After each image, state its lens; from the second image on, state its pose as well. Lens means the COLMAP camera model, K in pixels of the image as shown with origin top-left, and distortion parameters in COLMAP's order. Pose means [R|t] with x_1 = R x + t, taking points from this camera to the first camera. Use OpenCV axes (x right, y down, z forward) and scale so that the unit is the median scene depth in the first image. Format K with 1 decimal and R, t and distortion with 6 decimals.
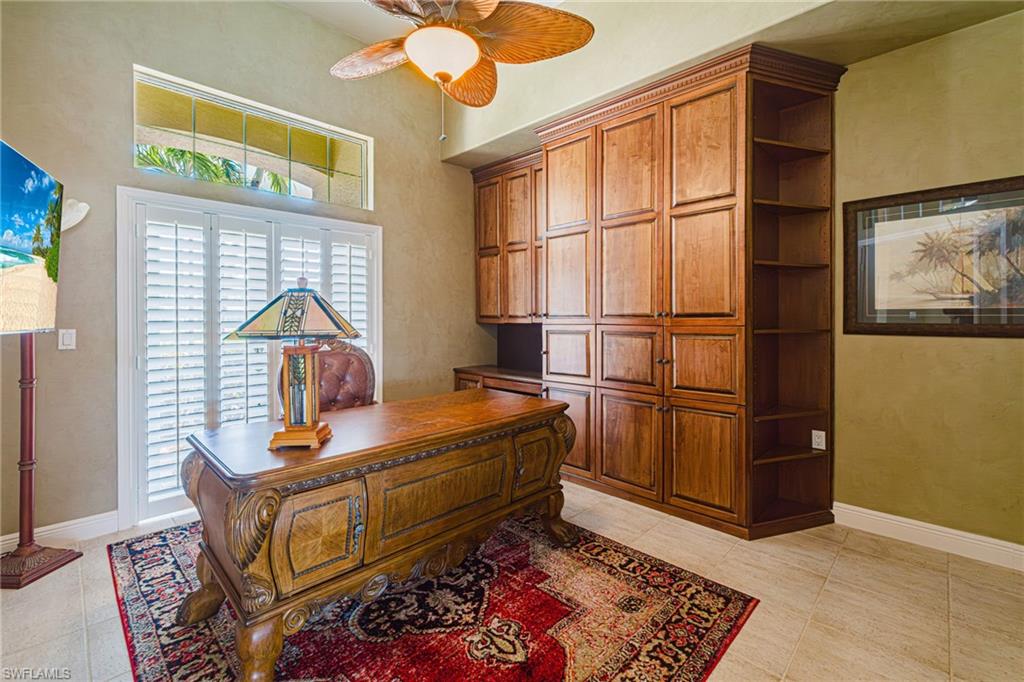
lens RADIAL K [[440.6, 0, 525.4], [0, 440.6, 314.7], [0, 0, 1]] dist [0.010040, -0.000520]
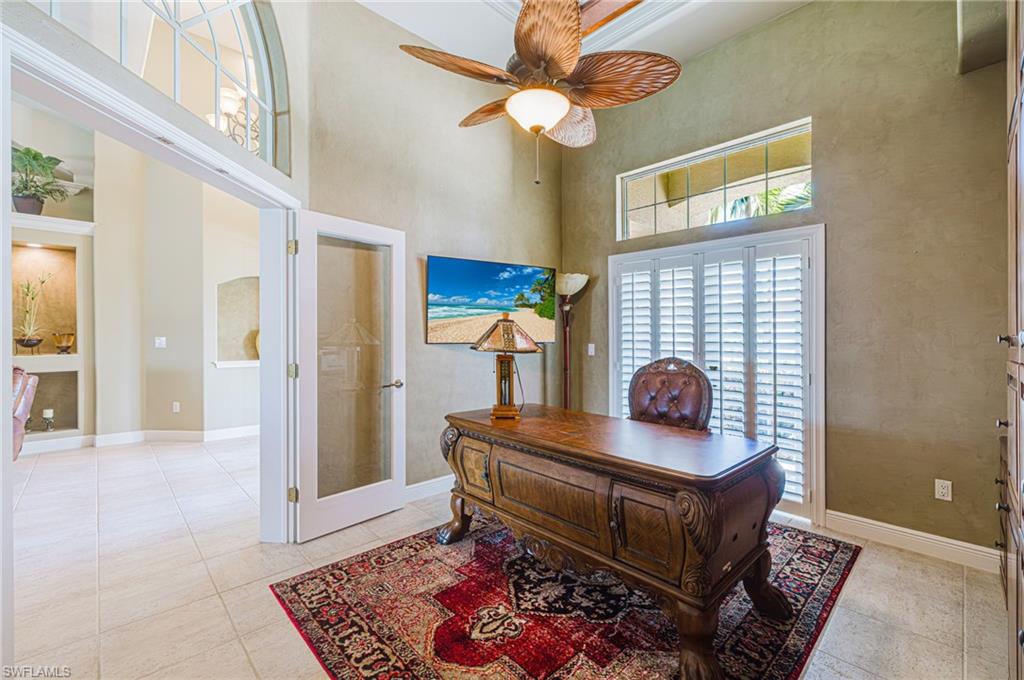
lens RADIAL K [[440.6, 0, 512.9], [0, 440.6, 336.6], [0, 0, 1]] dist [0.010040, -0.000520]
pose [[-0.047830, 0.003911, -0.998848, 0.953174], [-0.003893, 0.999984, 0.004102, -0.003068], [0.998848, 0.004085, -0.047814, 0.975761]]
